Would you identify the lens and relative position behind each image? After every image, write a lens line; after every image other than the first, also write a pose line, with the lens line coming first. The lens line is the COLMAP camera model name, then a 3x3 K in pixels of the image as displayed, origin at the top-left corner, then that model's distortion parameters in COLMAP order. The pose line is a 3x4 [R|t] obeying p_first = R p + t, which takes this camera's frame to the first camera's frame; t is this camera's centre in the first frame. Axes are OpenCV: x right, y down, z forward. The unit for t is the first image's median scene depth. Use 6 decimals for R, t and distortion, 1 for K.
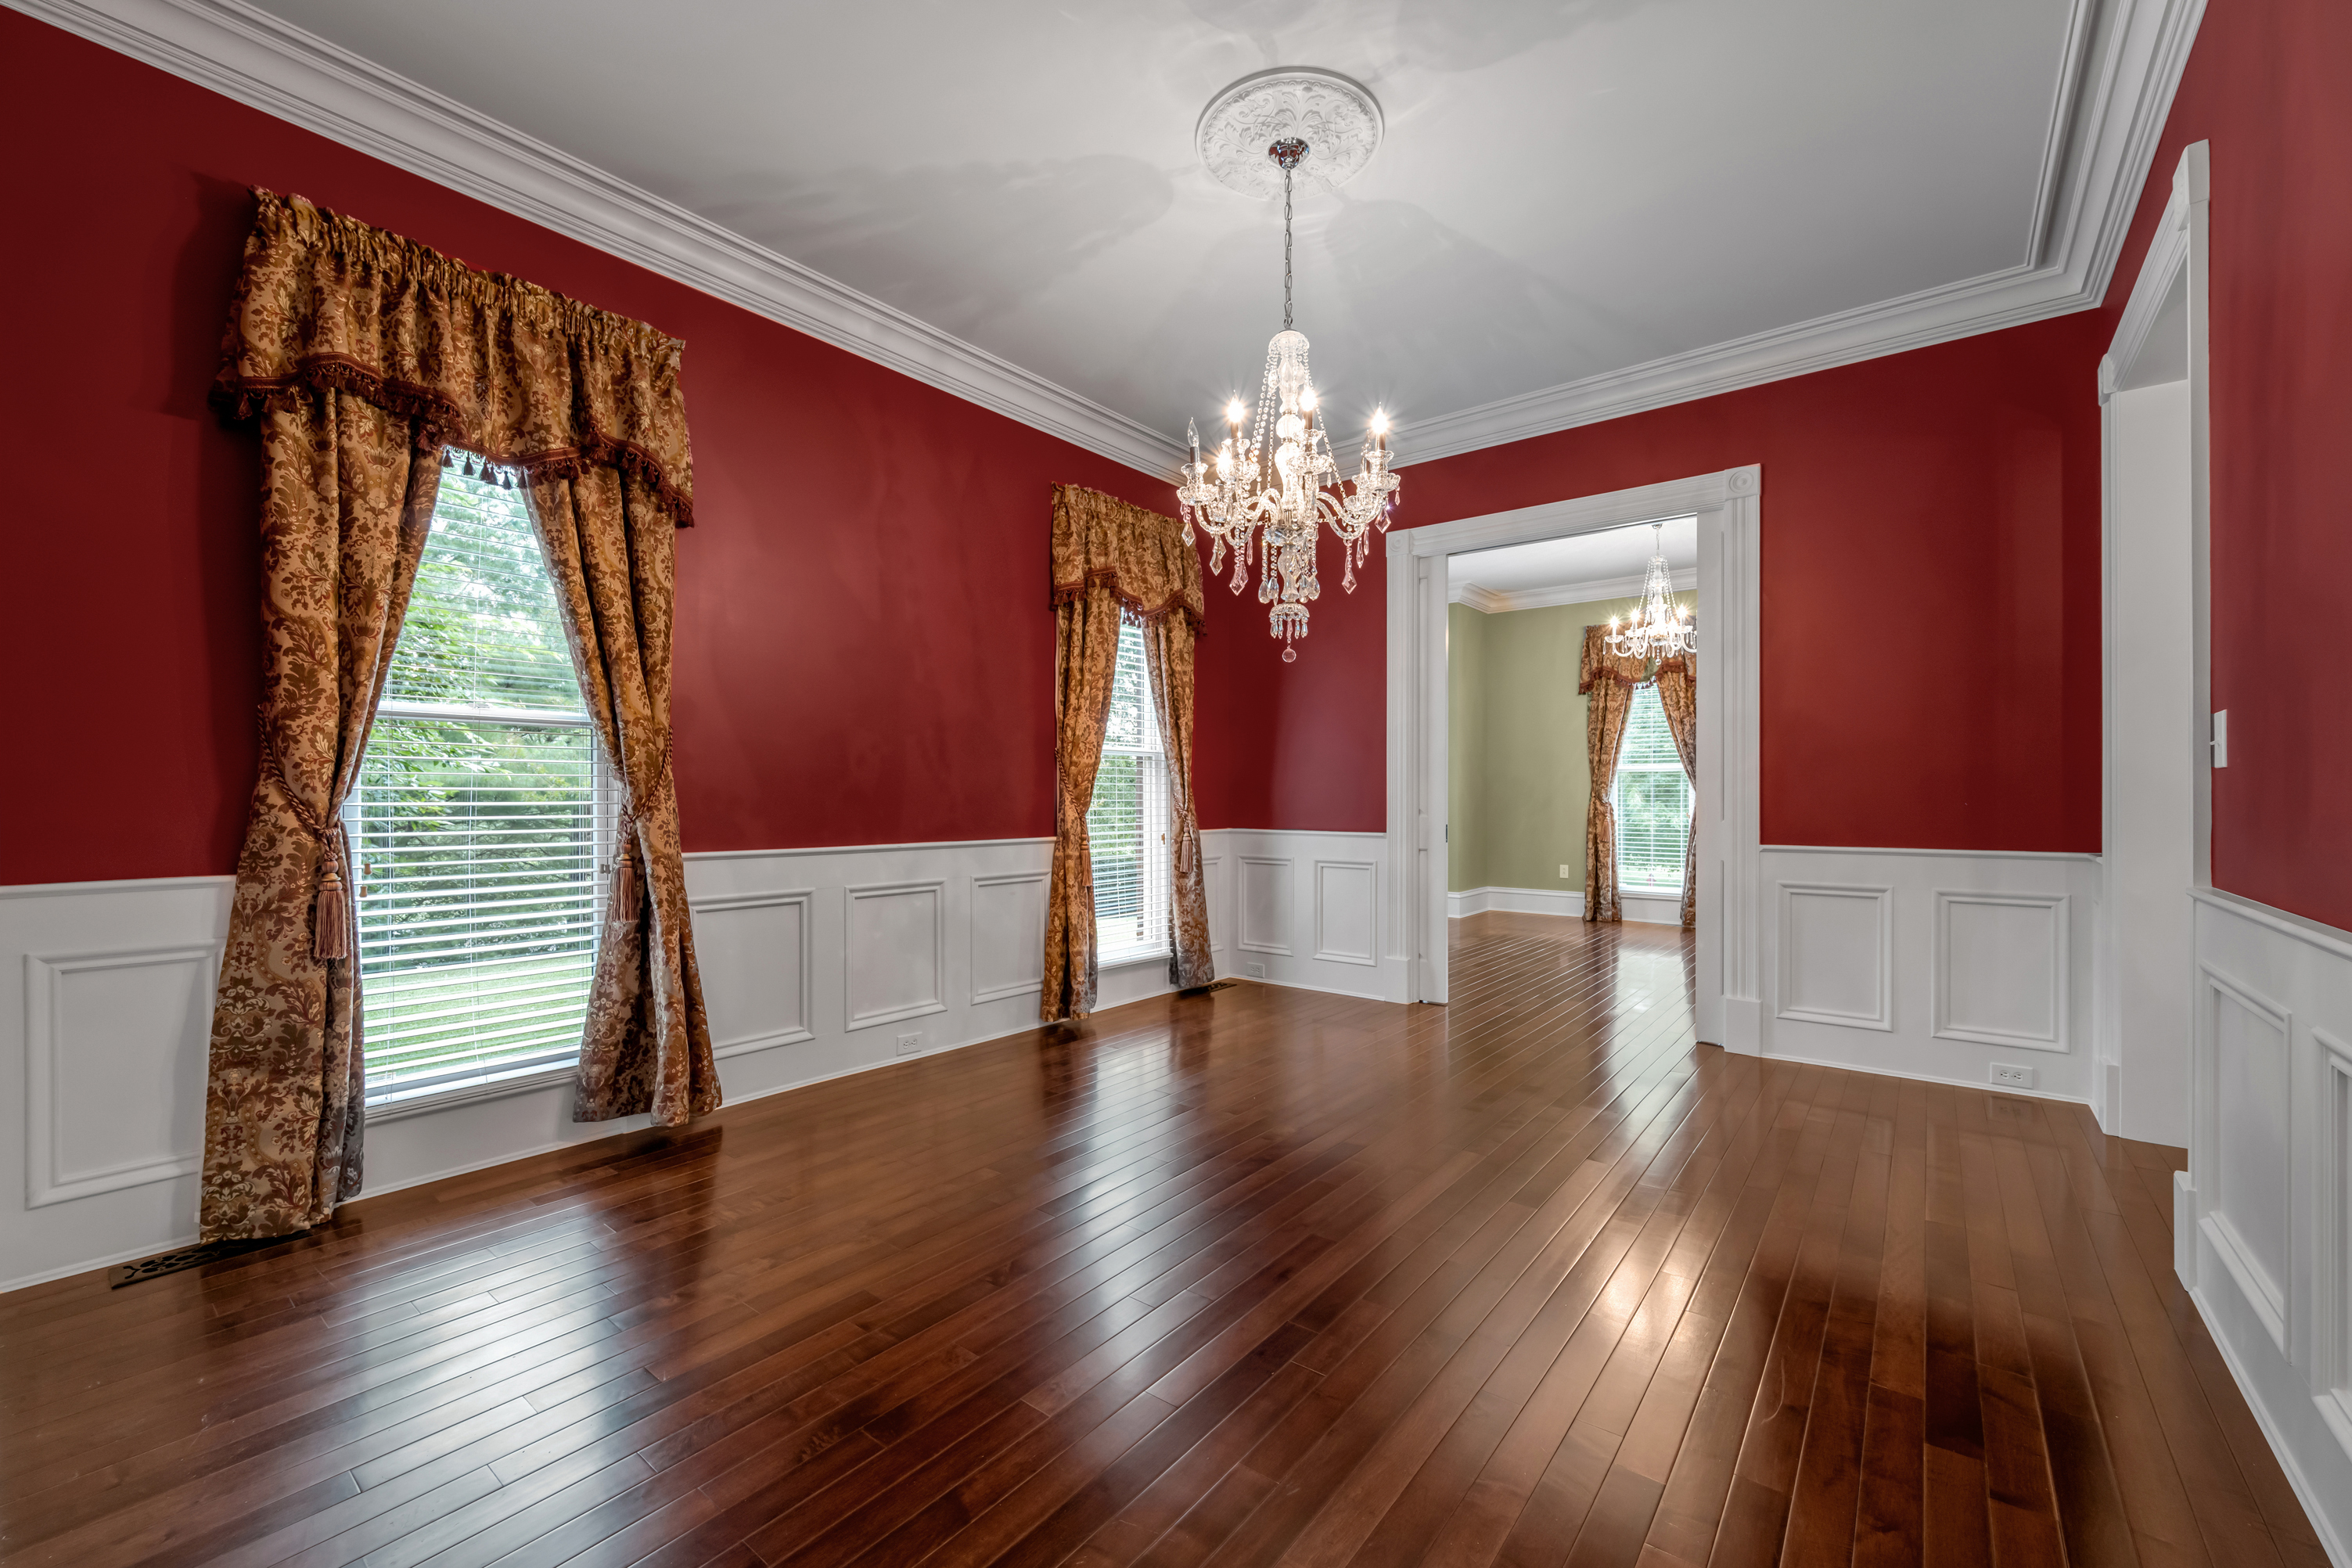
lens RADIAL K [[945.7, 0, 1177.3], [0, 945.7, 768.3], [0, 0, 1]] dist [-0.007586, 0.000459]
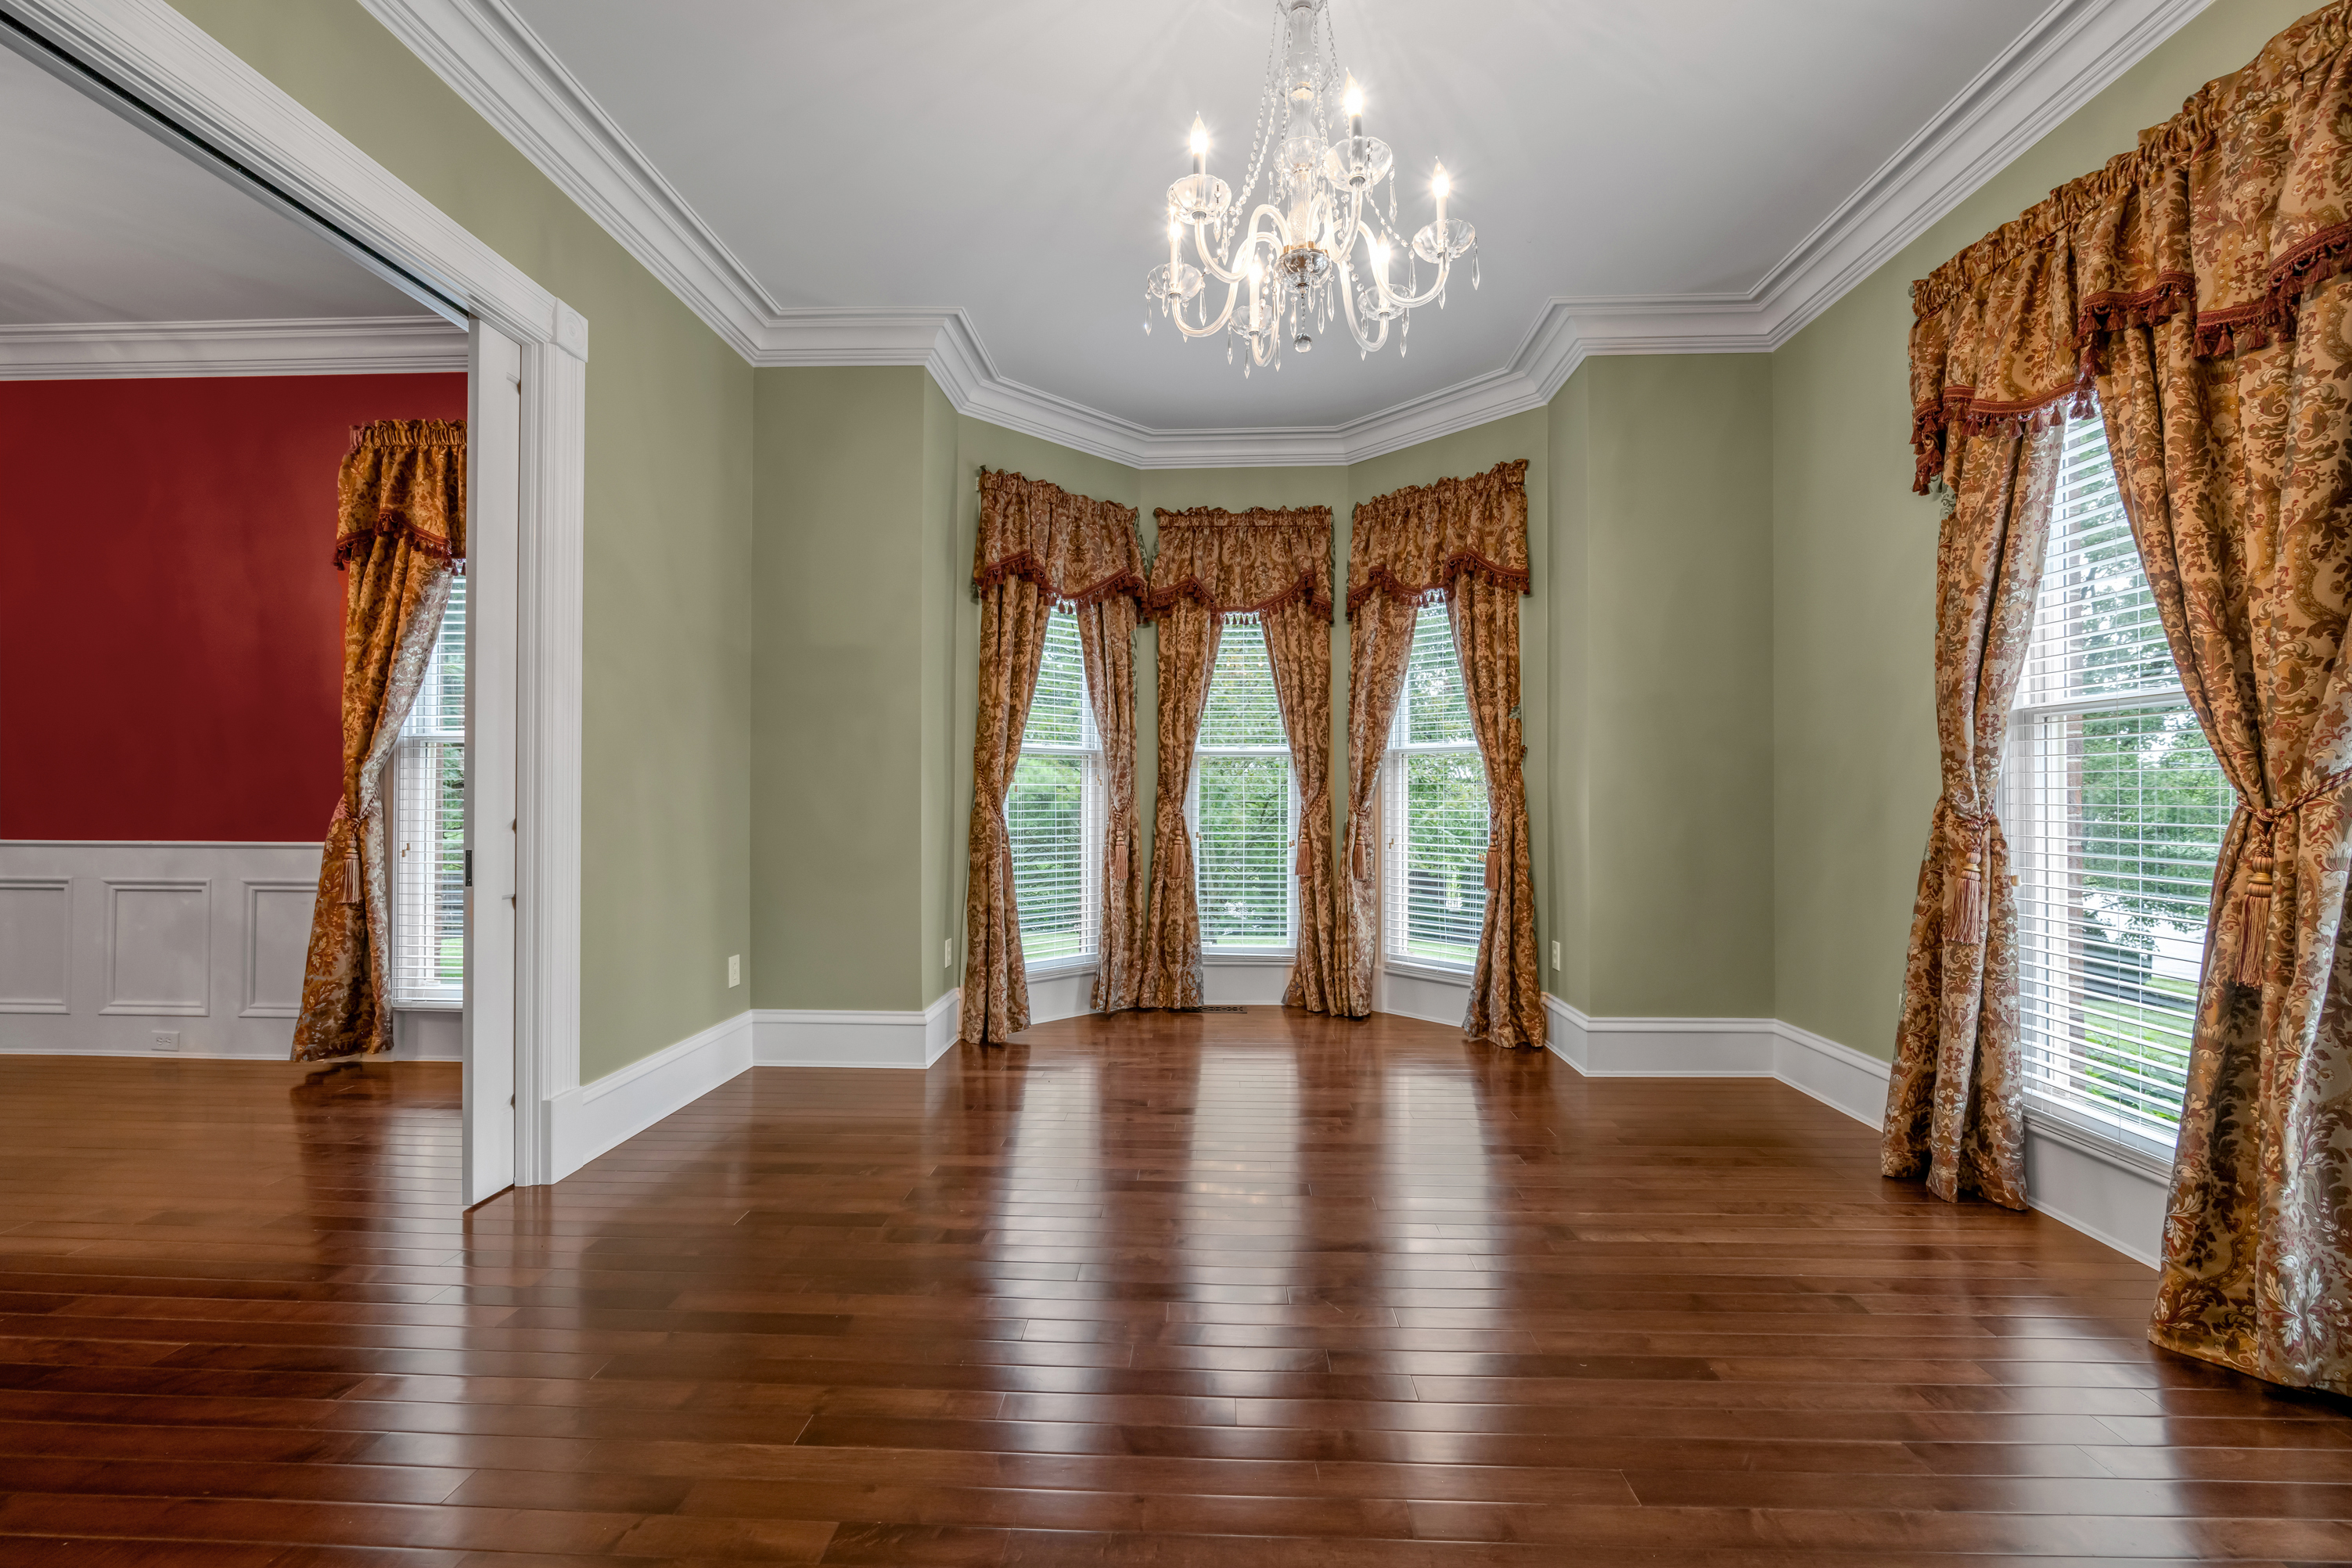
lens RADIAL K [[945.7, 0, 1177.1], [0, 945.7, 789.4], [0, 0, 1]] dist [-0.007586, 0.000459]
pose [[0.598422, -0.018424, -0.800969, 1.032766], [0.016476, 0.999807, -0.010688, 0.047988], [0.801012, -0.006800, 0.598610, 1.129233]]
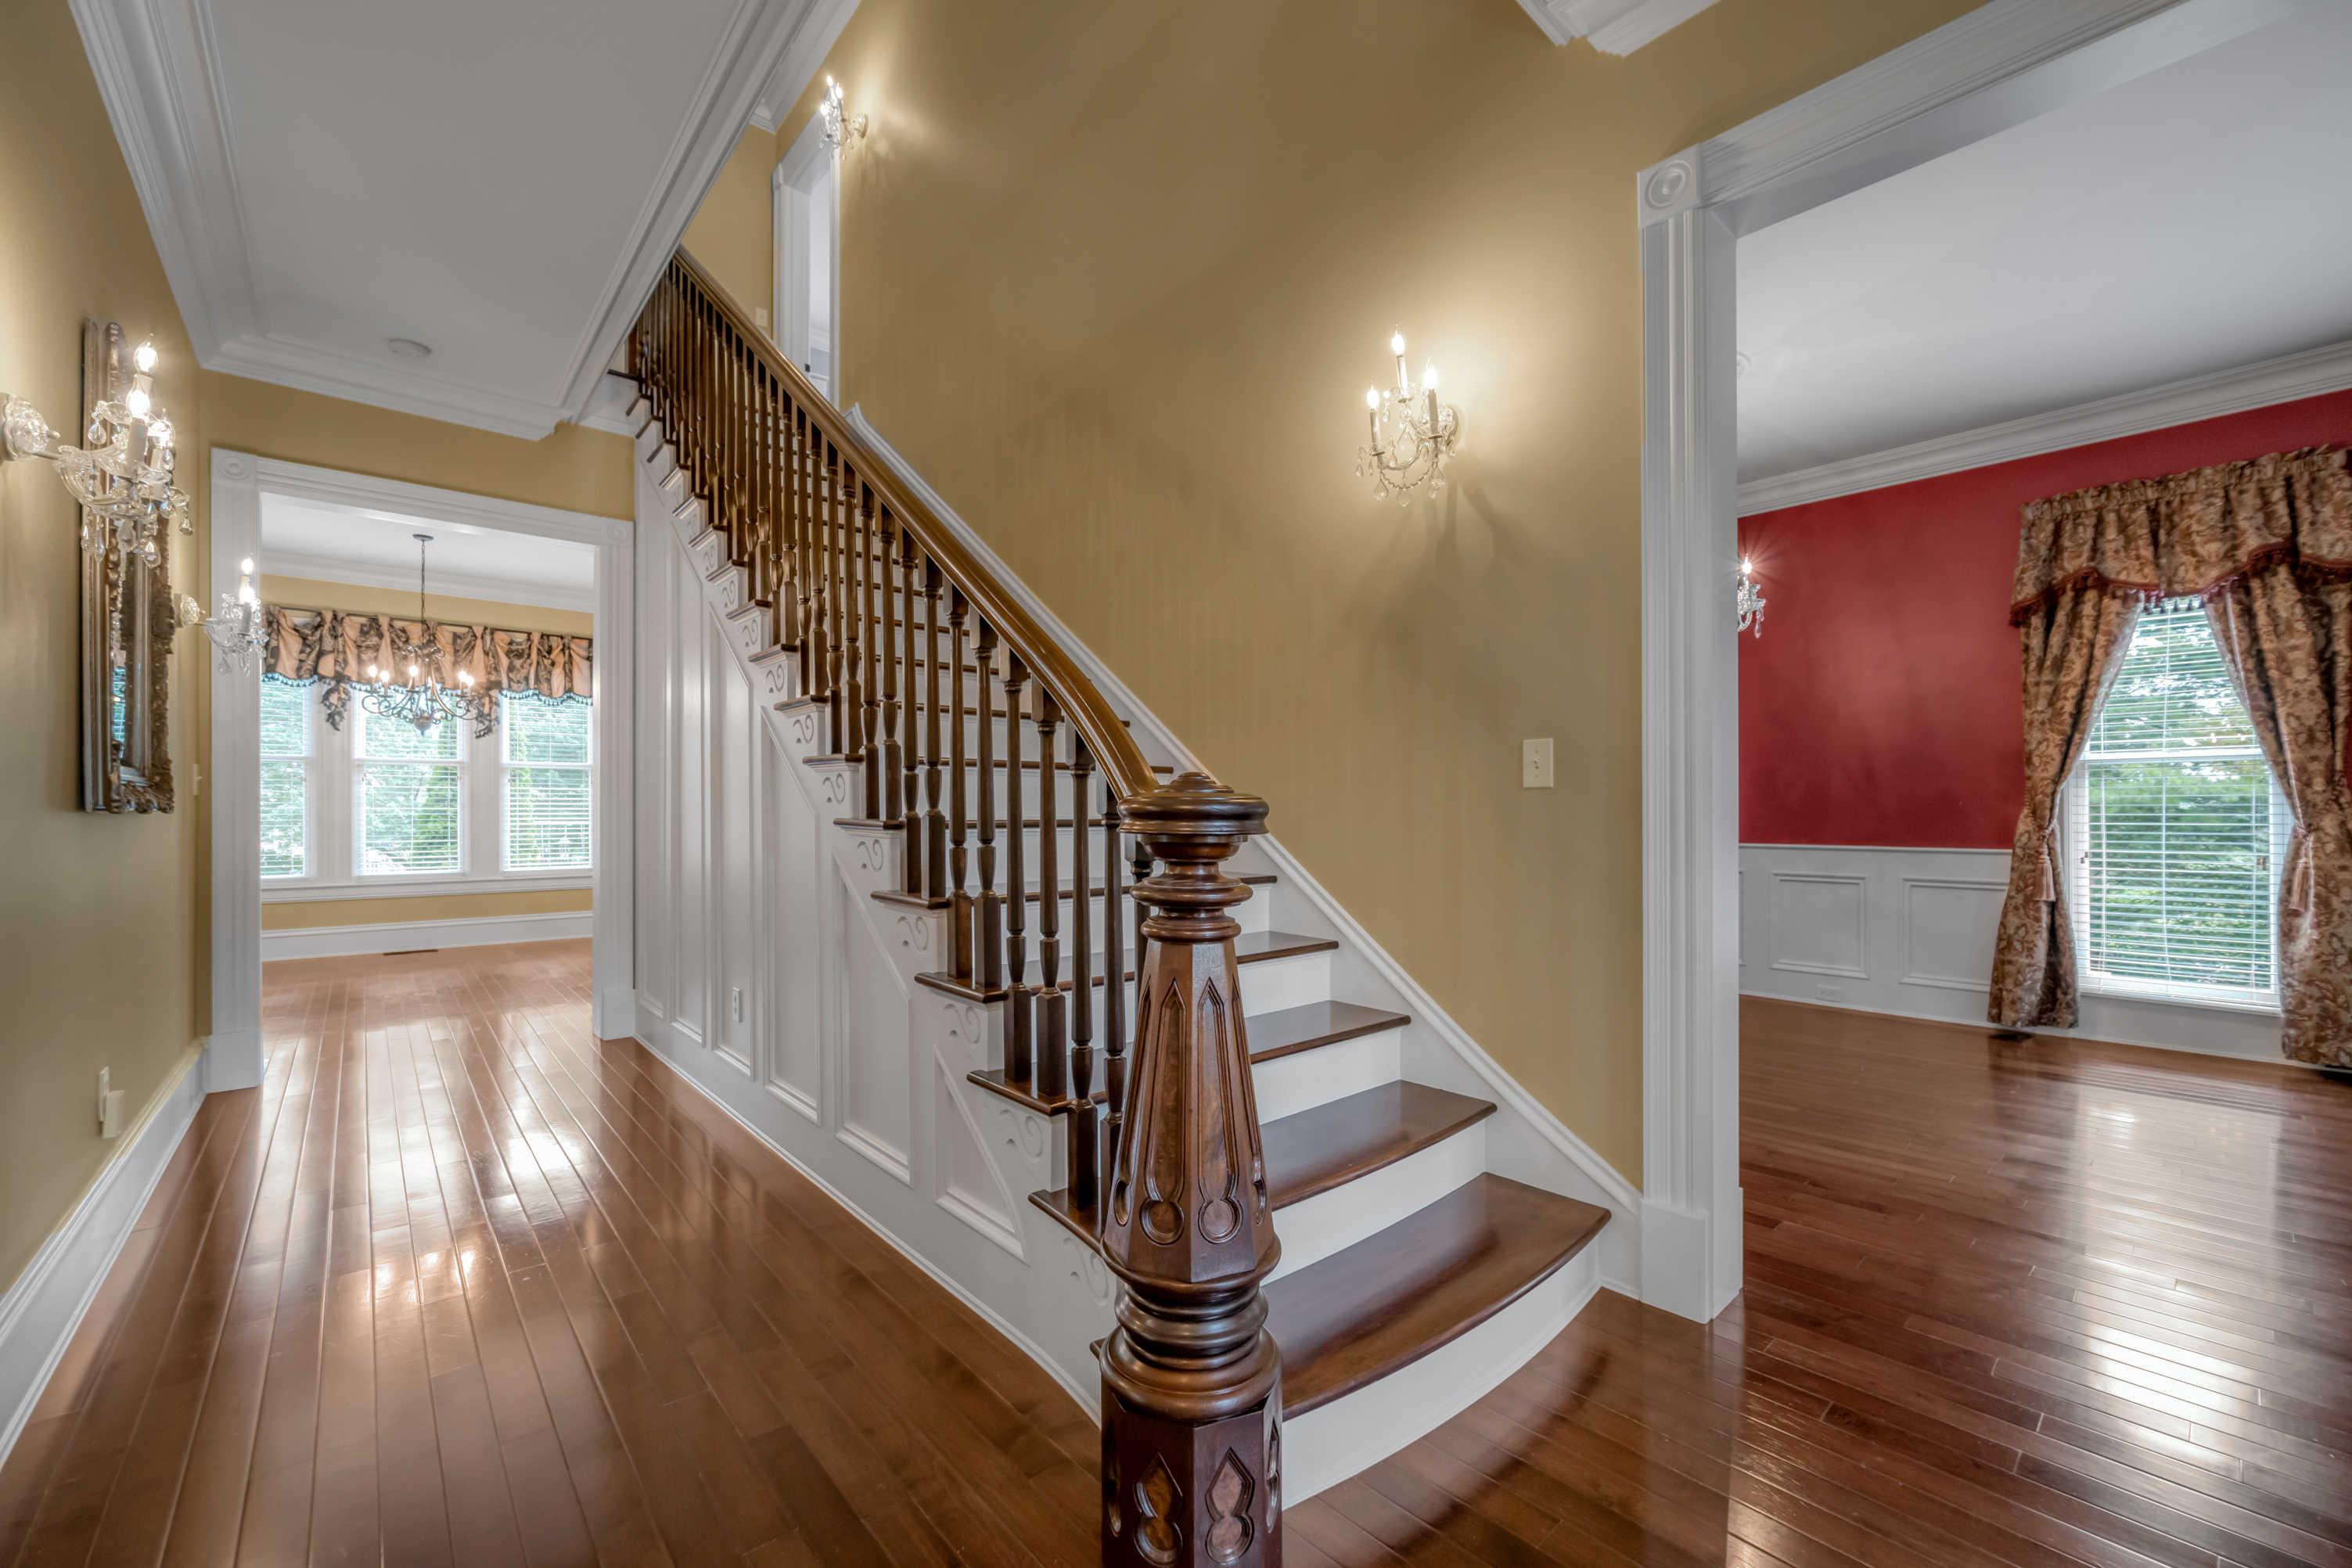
lens RADIAL K [[945.7, 0, 1165.3], [0, 945.7, 800.9], [0, 0, 1]] dist [-0.007586, 0.000459]
pose [[-0.171910, -0.022238, -0.984862, 1.073667], [0.012172, 0.999621, -0.024696, 0.034473], [0.985038, -0.016234, -0.171574, 0.271590]]
